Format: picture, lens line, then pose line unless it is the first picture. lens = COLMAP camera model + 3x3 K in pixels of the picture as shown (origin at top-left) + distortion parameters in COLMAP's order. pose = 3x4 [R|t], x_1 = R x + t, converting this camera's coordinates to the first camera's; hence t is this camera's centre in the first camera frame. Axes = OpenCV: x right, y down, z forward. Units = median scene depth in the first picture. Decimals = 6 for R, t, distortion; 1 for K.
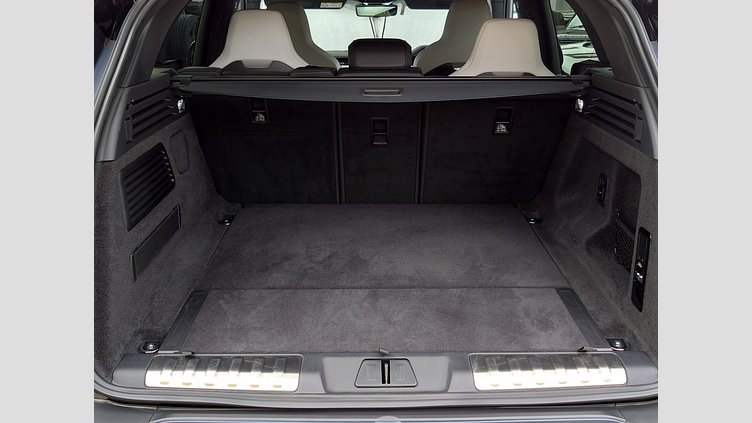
lens RADIAL K [[749.0, 0, 372.4], [0, 749.0, 209.3], [0, 0, 1]] dist [0.007595, 0.000000]
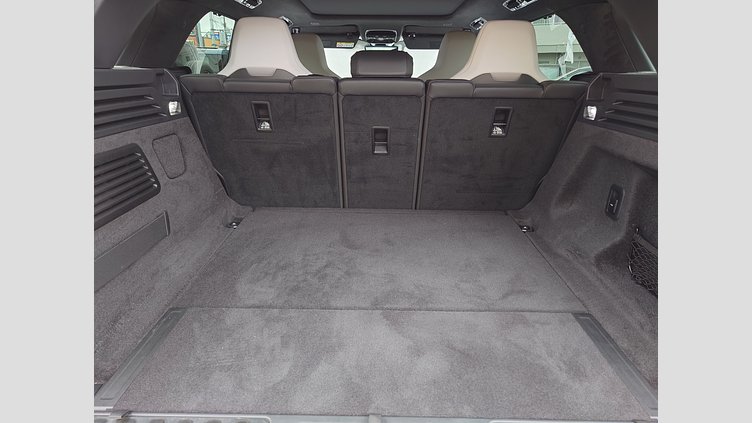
lens RADIAL K [[480.7, 0, 373.4], [0, 480.7, 215.1], [0, 0, 1]] dist [0.010902, 0.005758]
pose [[0.999823, 0.015770, -0.010306, 0.010519], [-0.015503, 0.999554, 0.025530, -0.021341], [0.010704, -0.025366, 0.999621, 0.401997]]
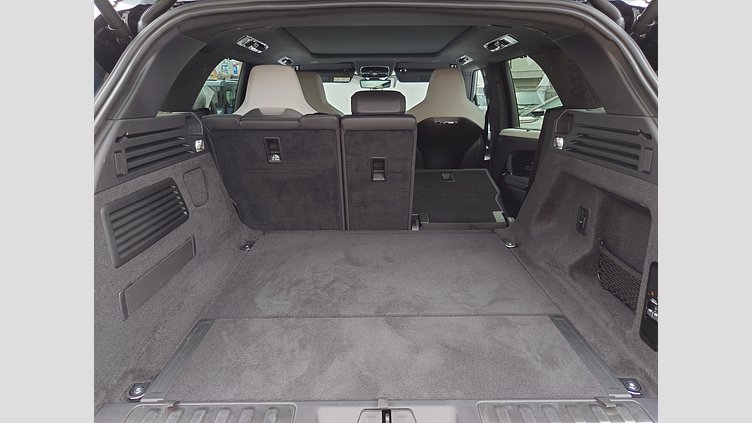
lens RADIAL K [[480.7, 0, 375.2], [0, 480.7, 201.5], [0, 0, 1]] dist [0.010902, 0.005758]
pose [[0.999980, -0.005330, 0.003421, 0.002461], [0.005499, 0.998667, -0.051331, -0.018306], [-0.003143, 0.051349, 0.998676, 0.308742]]
